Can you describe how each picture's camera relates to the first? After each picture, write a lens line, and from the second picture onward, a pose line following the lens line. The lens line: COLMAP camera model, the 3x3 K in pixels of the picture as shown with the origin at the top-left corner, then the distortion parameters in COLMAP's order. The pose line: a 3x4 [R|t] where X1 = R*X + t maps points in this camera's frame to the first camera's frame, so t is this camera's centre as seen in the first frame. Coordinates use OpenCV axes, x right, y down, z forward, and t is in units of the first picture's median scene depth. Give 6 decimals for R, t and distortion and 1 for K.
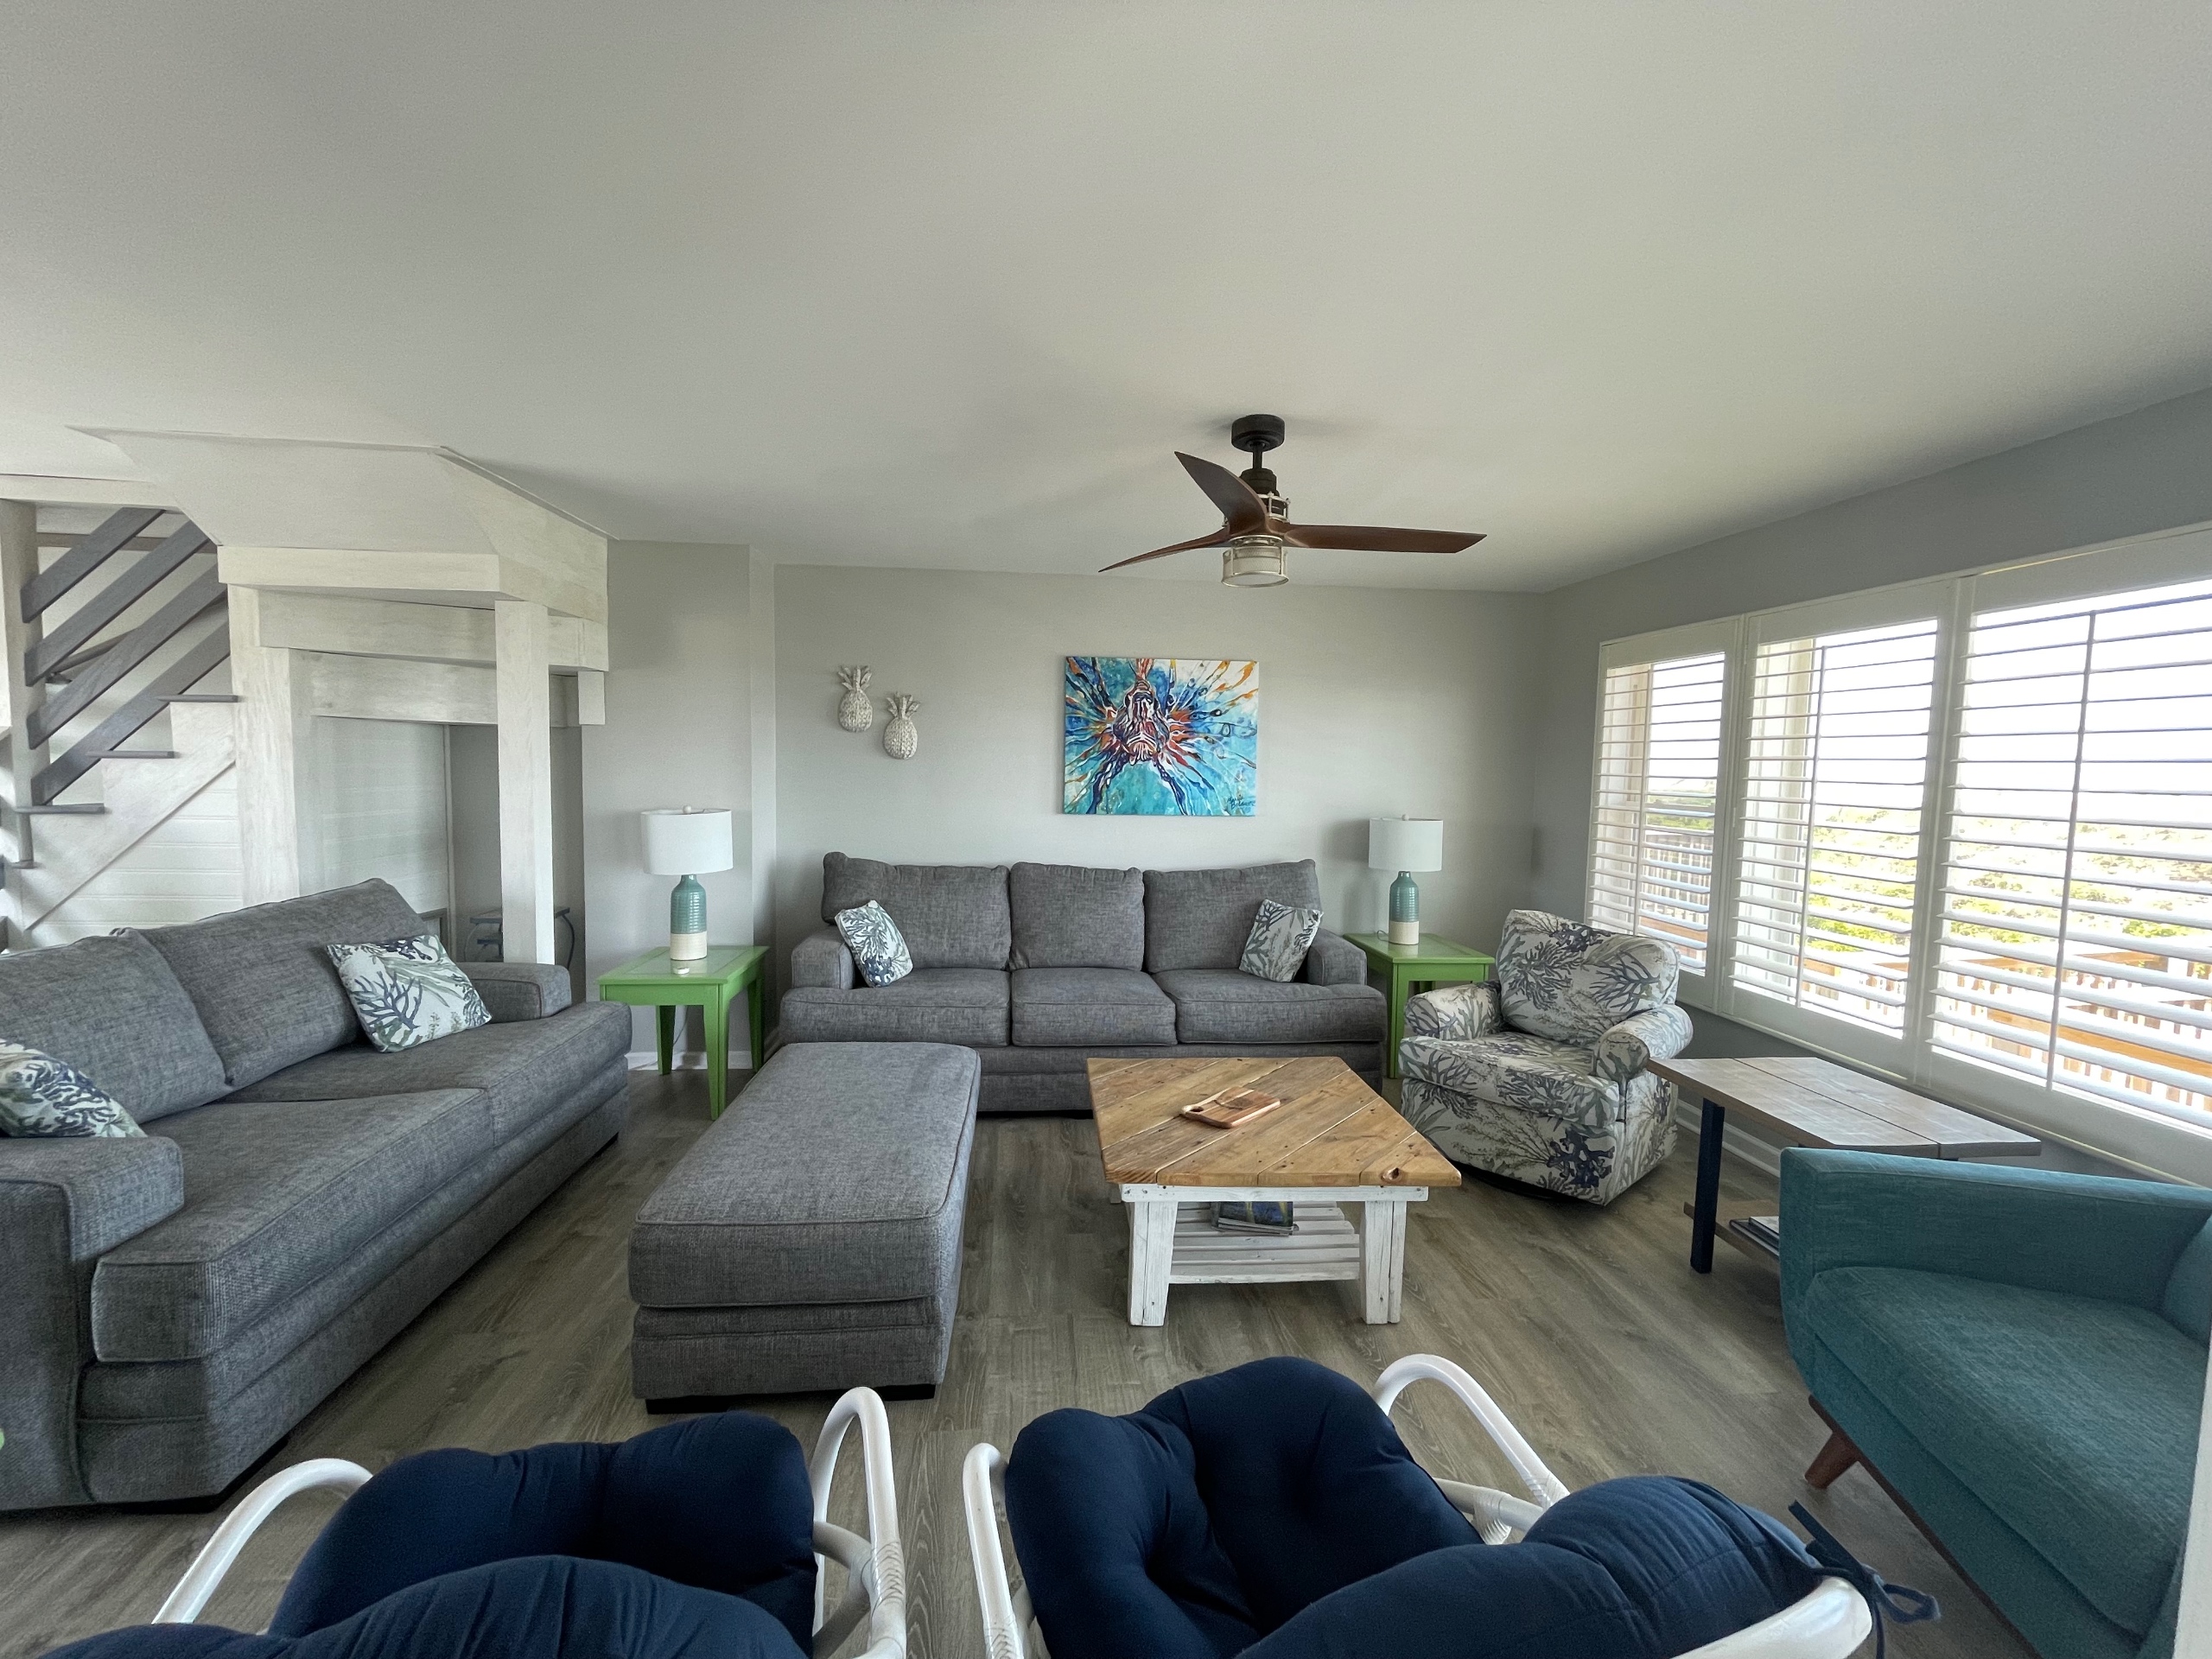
lens RADIAL K [[906.0, 0, 1101.1], [0, 906.0, 818.9], [0, 0, 1]] dist [0.000667, -0.002541]
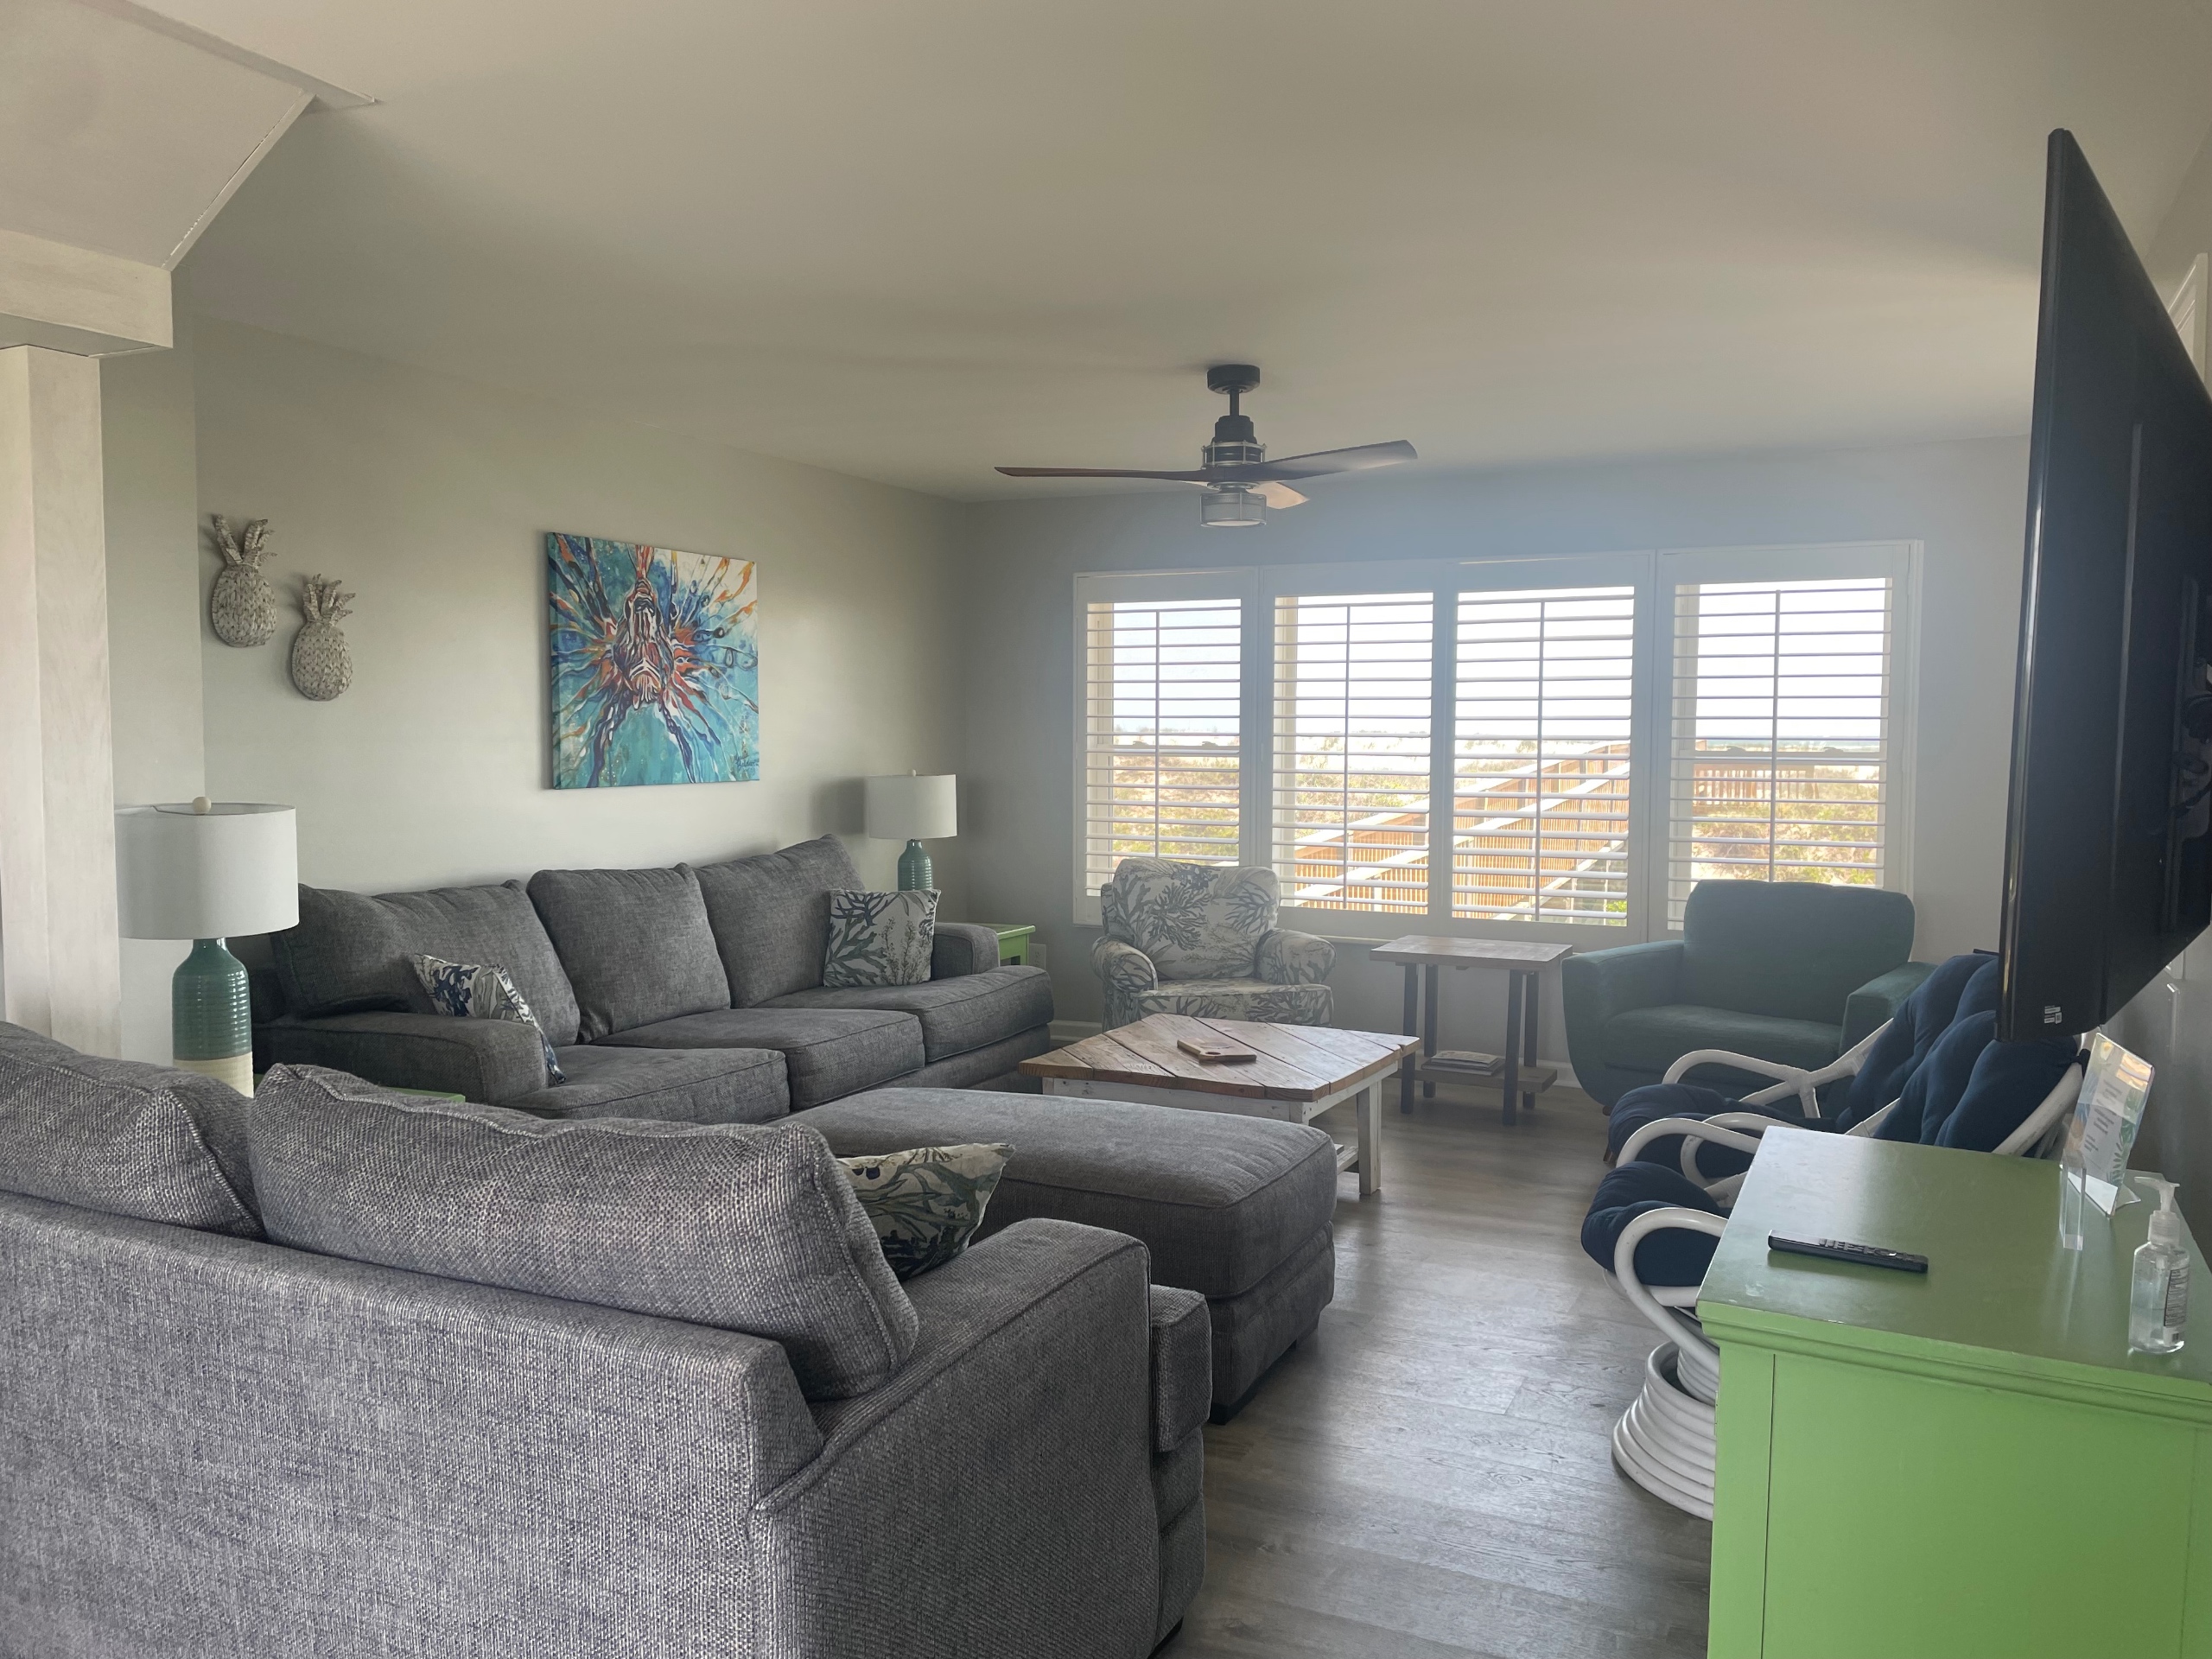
lens RADIAL K [[1674.9, 0, 1126.2], [0, 1674.9, 826.4], [0, 0, 1]] dist [0.084919, -0.110813]
pose [[0.503999, -0.067589, 0.861055, -0.853346], [0.058801, 0.997305, 0.043866, -0.008139], [-0.861700, 0.028522, 0.506616, 0.089029]]
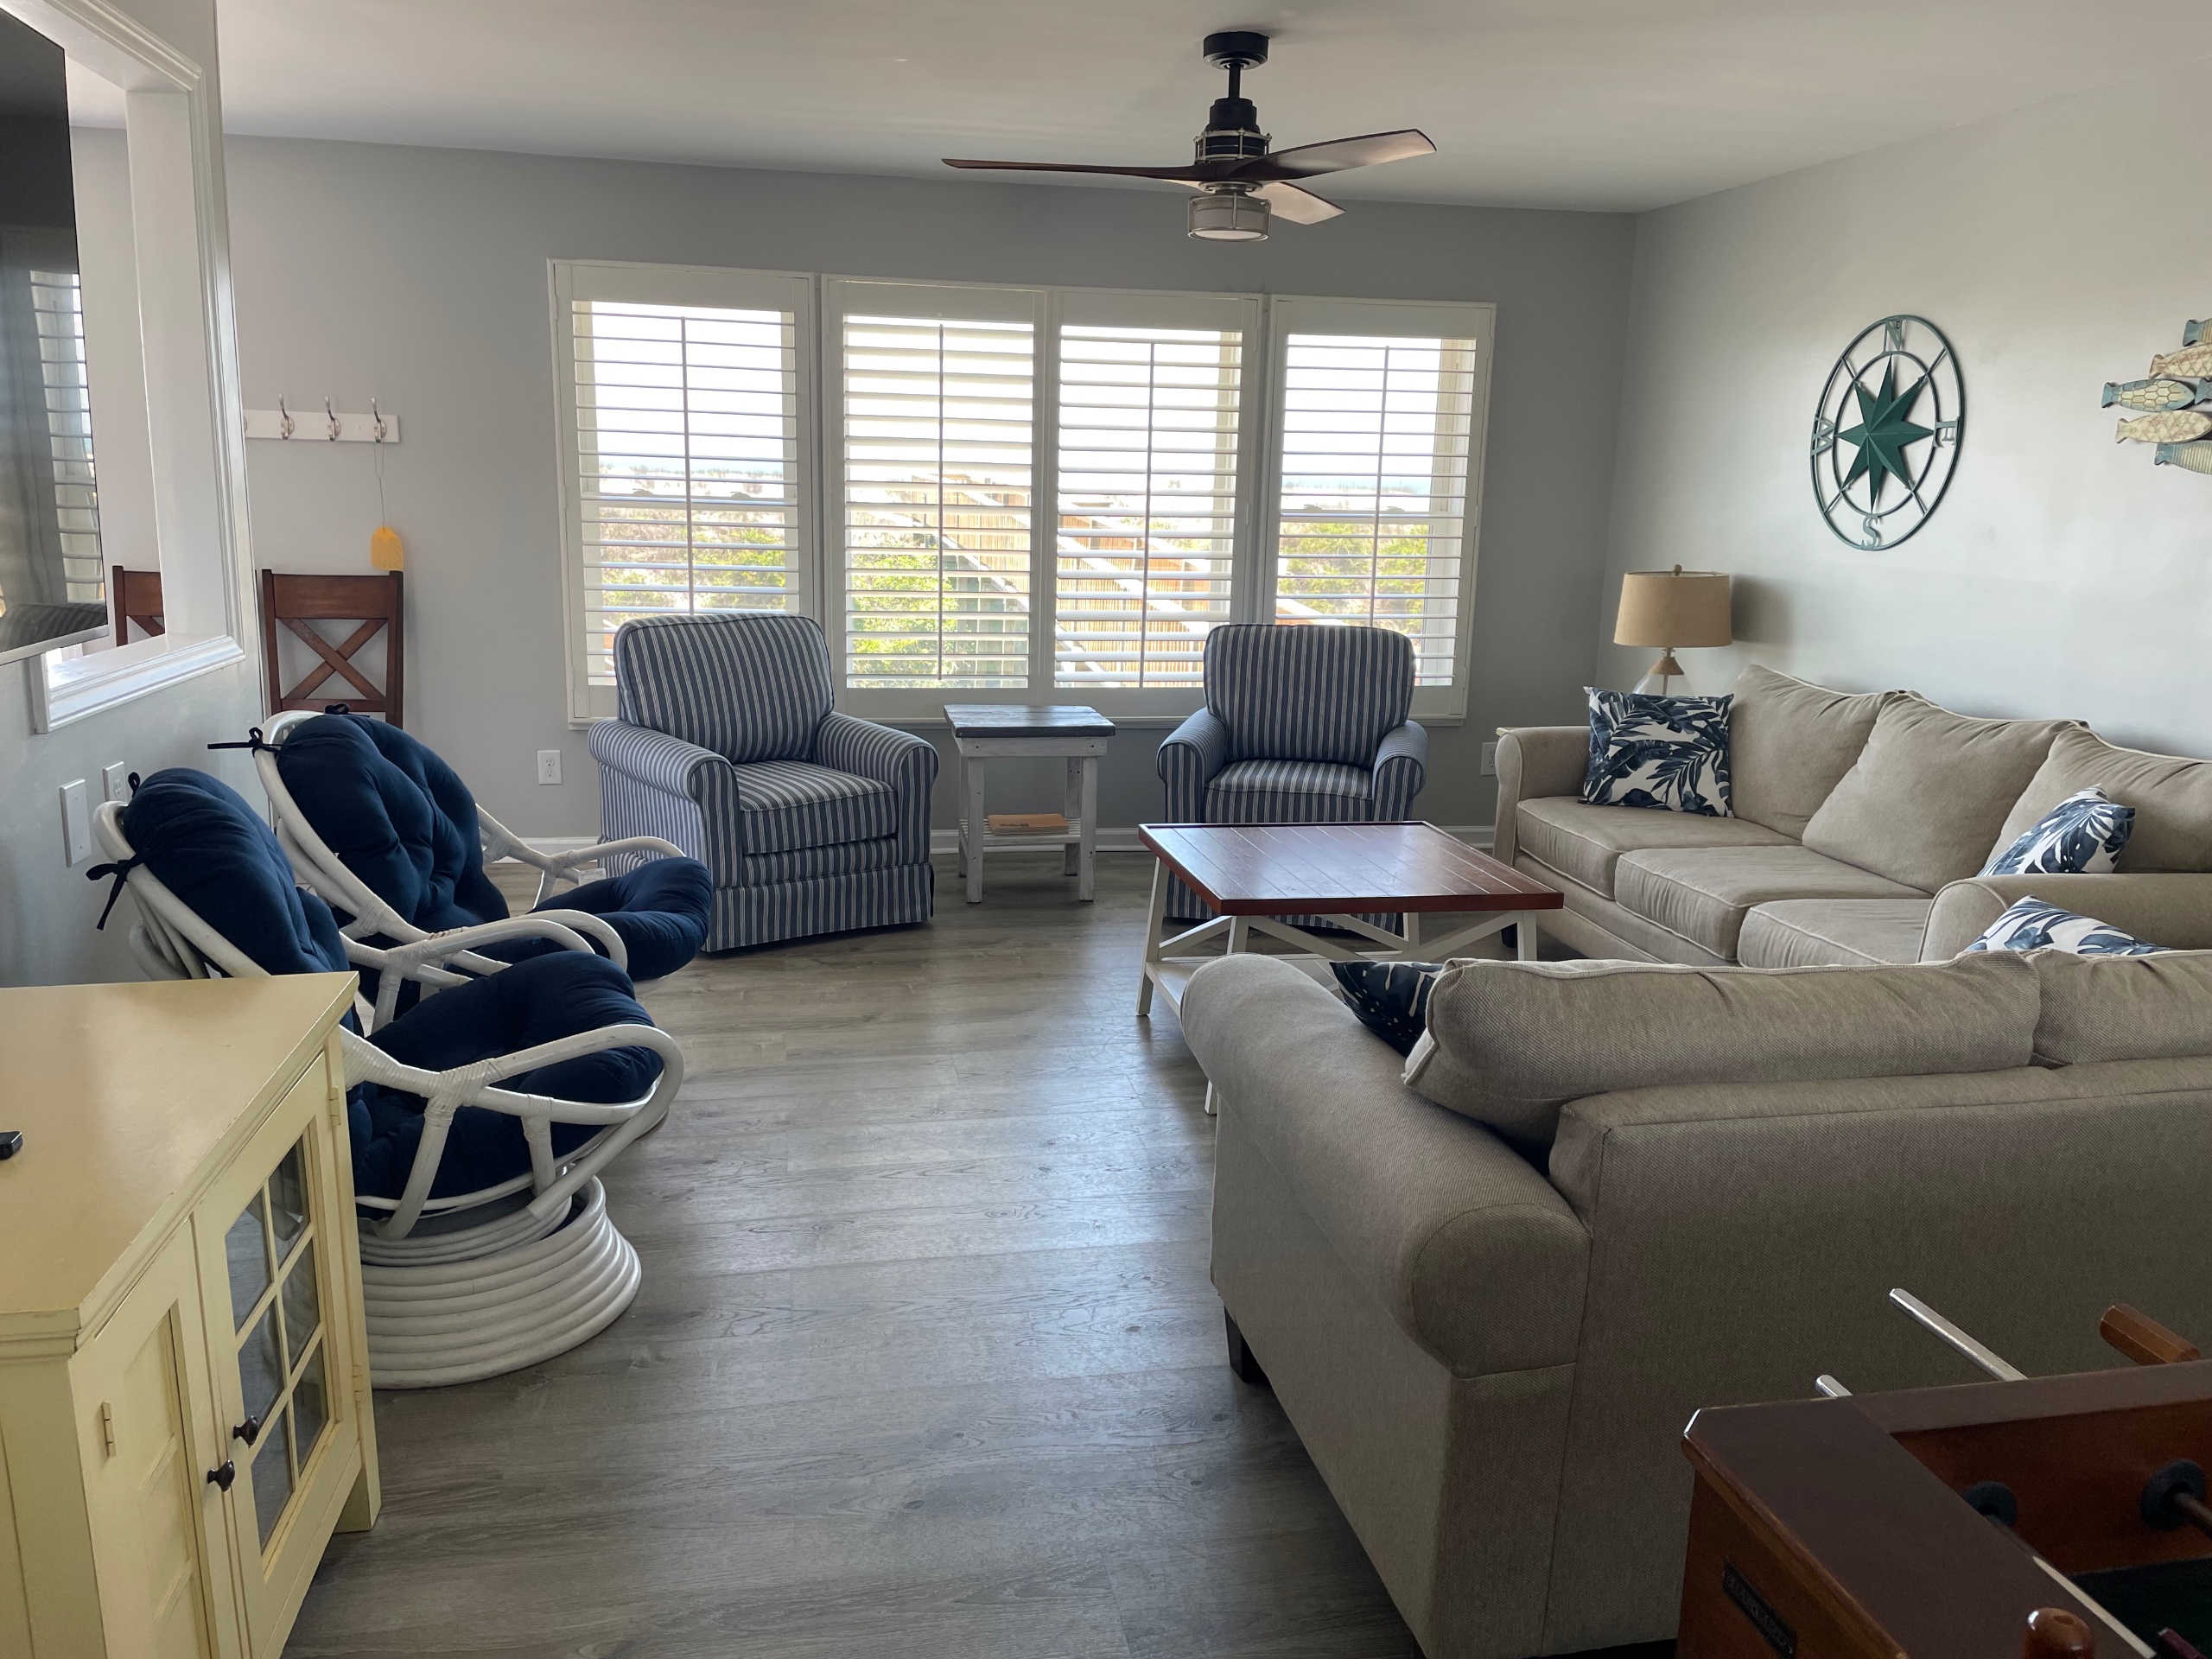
lens RADIAL K [[1674.9, 0, 1093.0], [0, 1674.9, 810.9], [0, 0, 1]] dist [0.084919, -0.110813]
pose [[-0.170043, -0.223569, 0.959741, -0.783092], [0.037914, 0.971719, 0.233077, -0.066740], [-0.984707, 0.076020, -0.156757, 0.780719]]
